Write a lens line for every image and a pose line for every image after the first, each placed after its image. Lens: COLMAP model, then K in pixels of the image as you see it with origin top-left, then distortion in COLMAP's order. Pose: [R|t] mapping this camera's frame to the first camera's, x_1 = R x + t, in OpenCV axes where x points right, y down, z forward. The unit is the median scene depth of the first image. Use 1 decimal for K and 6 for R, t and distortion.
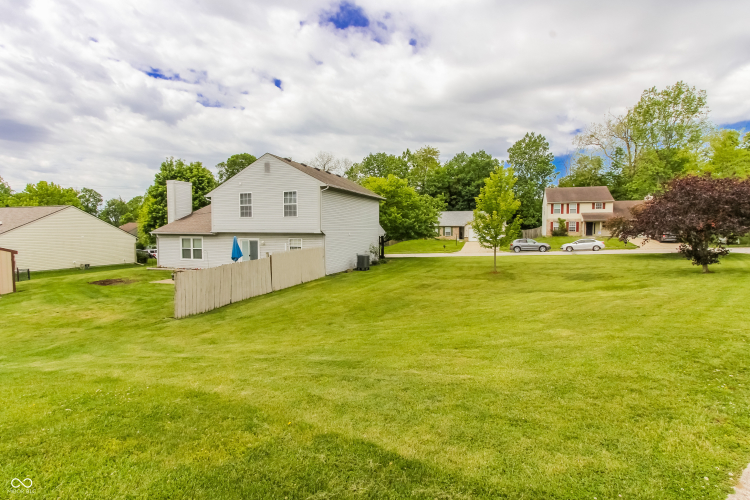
lens RADIAL K [[367.2, 0, 382.2], [0, 367.2, 244.5], [0, 0, 1]] dist [0.002341, -0.000292]
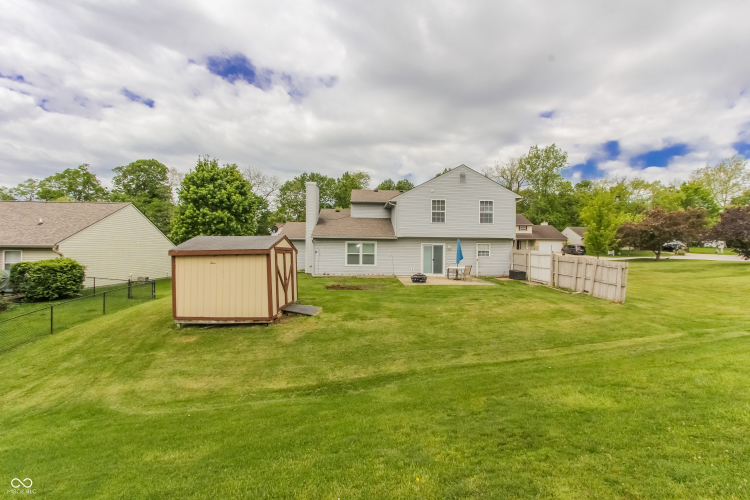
lens RADIAL K [[342.7, 0, 372.9], [0, 342.7, 244.9], [0, 0, 1]] dist [-0.001016, 0.002816]
pose [[0.922578, 0.013300, 0.385581, -0.392105], [0.007772, 0.998562, -0.053041, 0.016721], [-0.385732, 0.051931, 0.921148, 0.073921]]
